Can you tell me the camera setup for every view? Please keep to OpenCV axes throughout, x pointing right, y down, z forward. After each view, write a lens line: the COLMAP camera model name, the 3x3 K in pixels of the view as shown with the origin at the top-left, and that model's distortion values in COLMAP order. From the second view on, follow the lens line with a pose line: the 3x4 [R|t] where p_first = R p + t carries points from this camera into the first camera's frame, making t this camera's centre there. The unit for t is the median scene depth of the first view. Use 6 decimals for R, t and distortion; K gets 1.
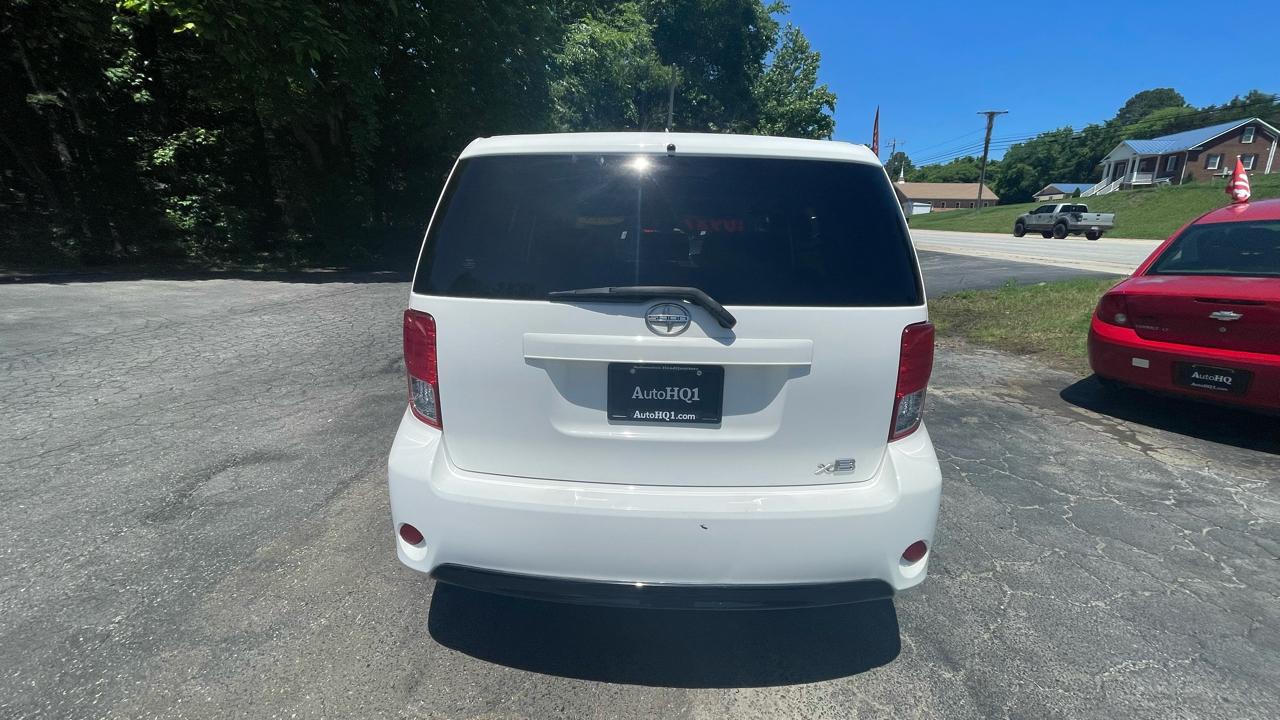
lens RADIAL K [[517.5, 0, 639.7], [0, 517.5, 358.6], [0, 0, 1]] dist [-0.002276, 0.000372]
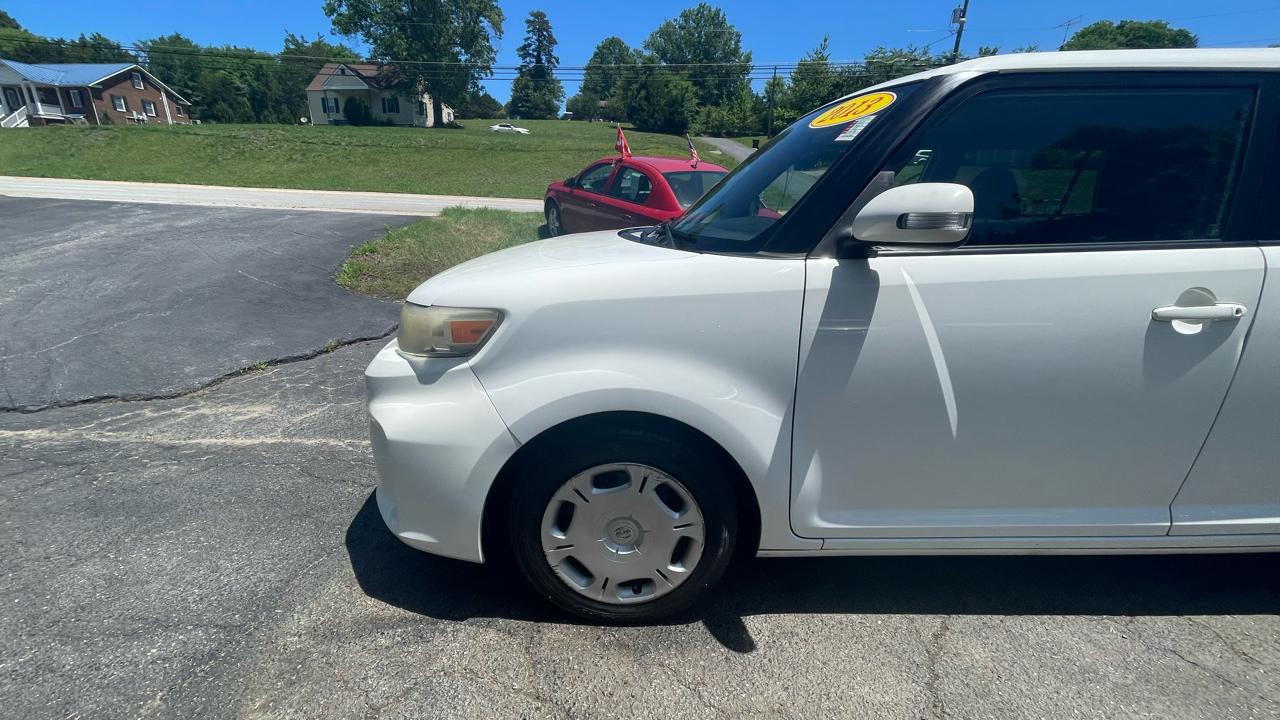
lens RADIAL K [[517.5, 0, 639.7], [0, 517.5, 358.6], [0, 0, 1]] dist [-0.002276, 0.000372]
pose [[-0.037894, -0.313819, 0.948726, -0.074802], [0.216720, 0.924231, 0.314372, -0.038625], [-0.975498, 0.217521, 0.032988, 0.176986]]
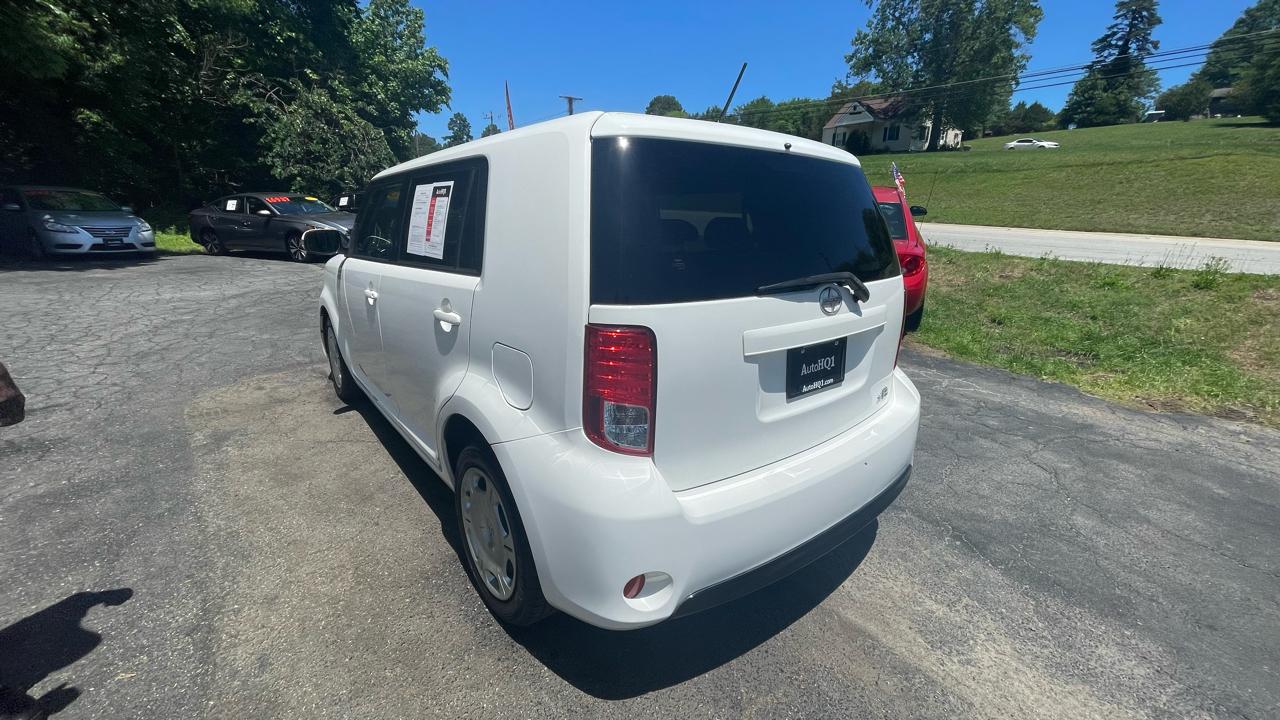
lens RADIAL K [[517.5, 0, 639.7], [0, 517.5, 358.6], [0, 0, 1]] dist [-0.002276, 0.000372]
pose [[0.760517, -0.180362, 0.623766, -0.053896], [0.145652, 0.983553, 0.106810, -0.007166], [-0.632772, 0.009622, 0.774279, 0.019831]]
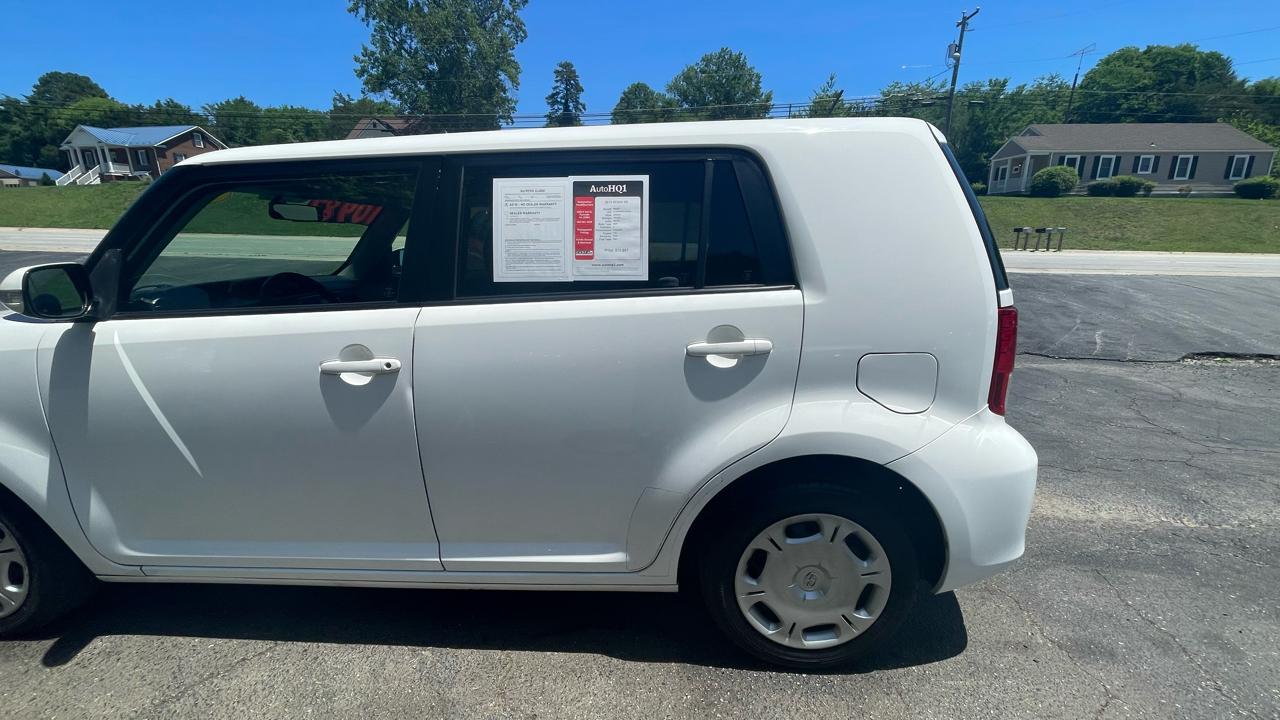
lens RADIAL K [[517.5, 0, 639.7], [0, 517.5, 358.6], [0, 0, 1]] dist [-0.002276, 0.000372]
pose [[0.026426, -0.251735, 0.967435, -0.081462], [0.238352, 0.941448, 0.238462, -0.022835], [-0.970819, 0.224288, 0.084880, 0.093143]]
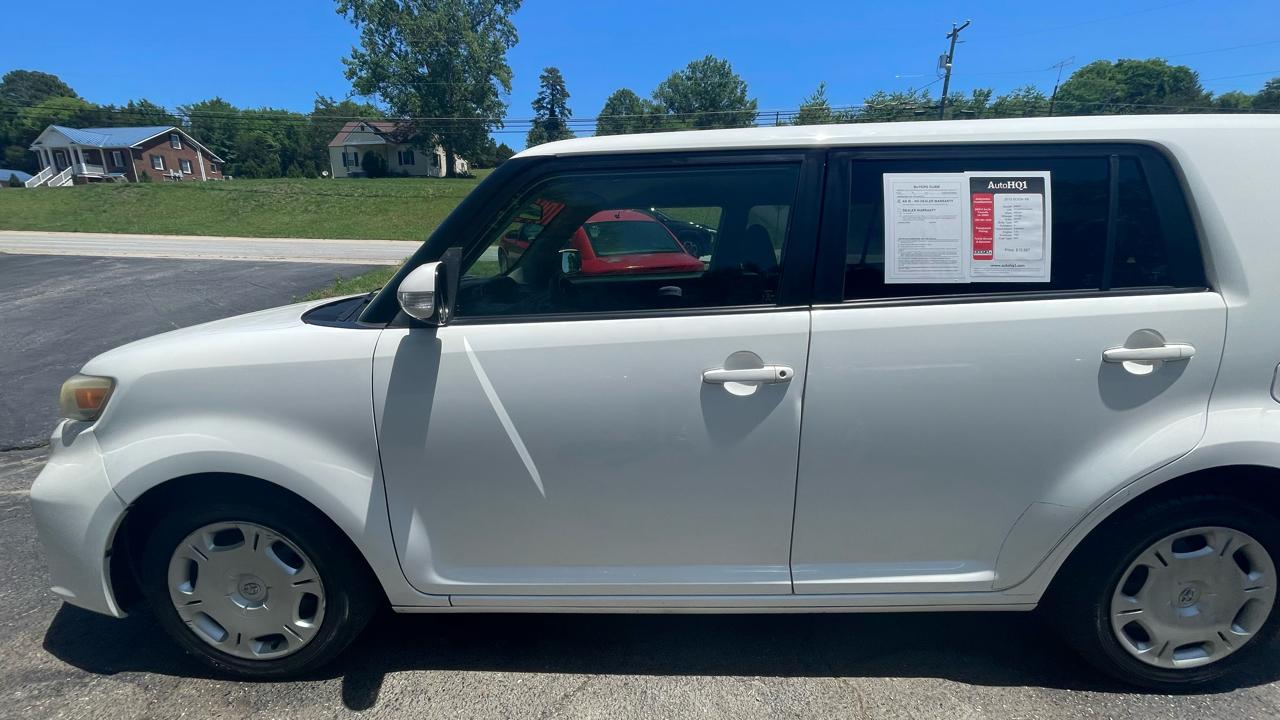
lens RADIAL K [[517.5, 0, 639.7], [0, 517.5, 358.6], [0, 0, 1]] dist [-0.002276, 0.000372]
pose [[-0.008227, -0.242138, 0.970207, -0.078019], [0.235092, 0.942577, 0.237236, -0.032012], [-0.971938, 0.230040, 0.049170, 0.134008]]
